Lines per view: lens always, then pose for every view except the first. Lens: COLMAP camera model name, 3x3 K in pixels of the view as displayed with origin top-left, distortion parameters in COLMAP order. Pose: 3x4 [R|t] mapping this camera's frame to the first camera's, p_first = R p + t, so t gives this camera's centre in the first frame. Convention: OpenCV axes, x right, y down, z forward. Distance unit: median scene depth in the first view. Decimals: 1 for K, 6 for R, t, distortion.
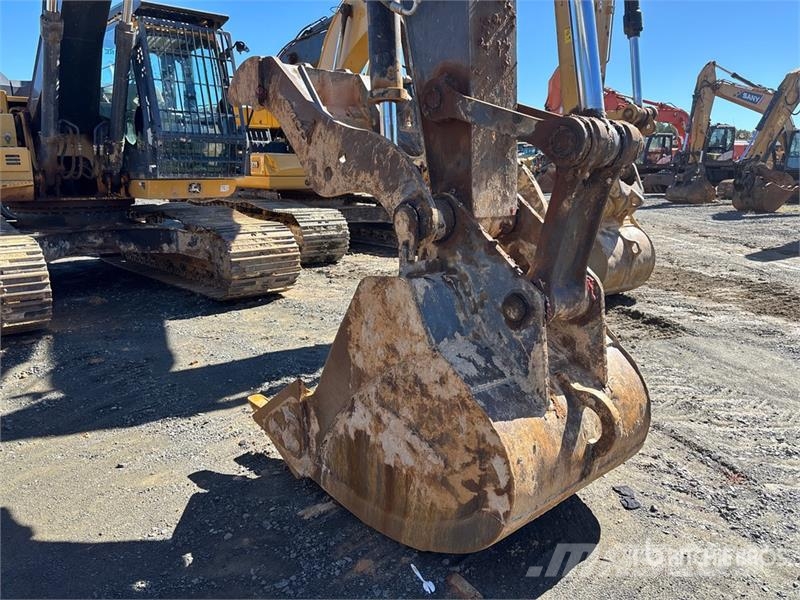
lens RADIAL K [[601.7, 0, 407.5], [0, 601.7, 304.5], [0, 0, 1]] dist [0.076773, -0.101034]
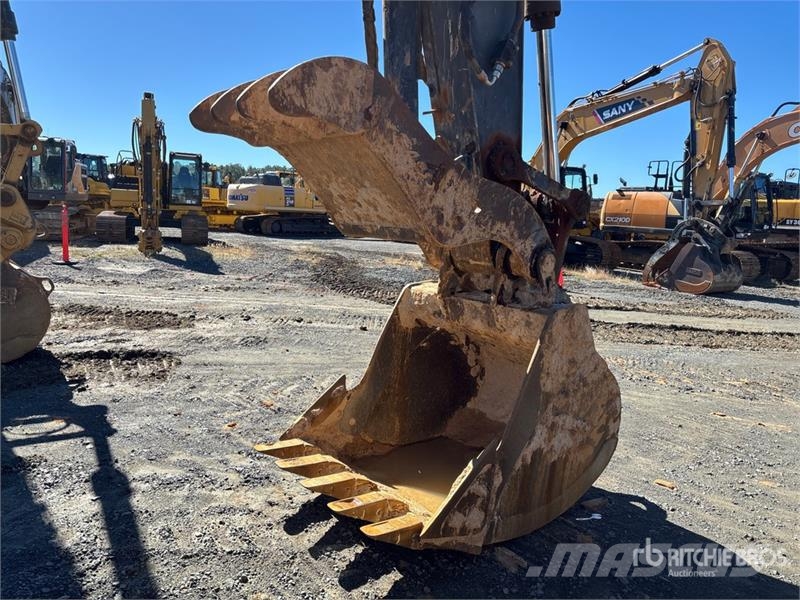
lens RADIAL K [[601.7, 0, 407.5], [0, 601.7, 304.5], [0, 0, 1]] dist [0.076773, -0.101034]
pose [[0.080922, -0.159172, 0.983929, -1.163619], [0.177372, 0.973709, 0.142931, -0.259173], [-0.980811, 0.162955, 0.107027, 1.068359]]
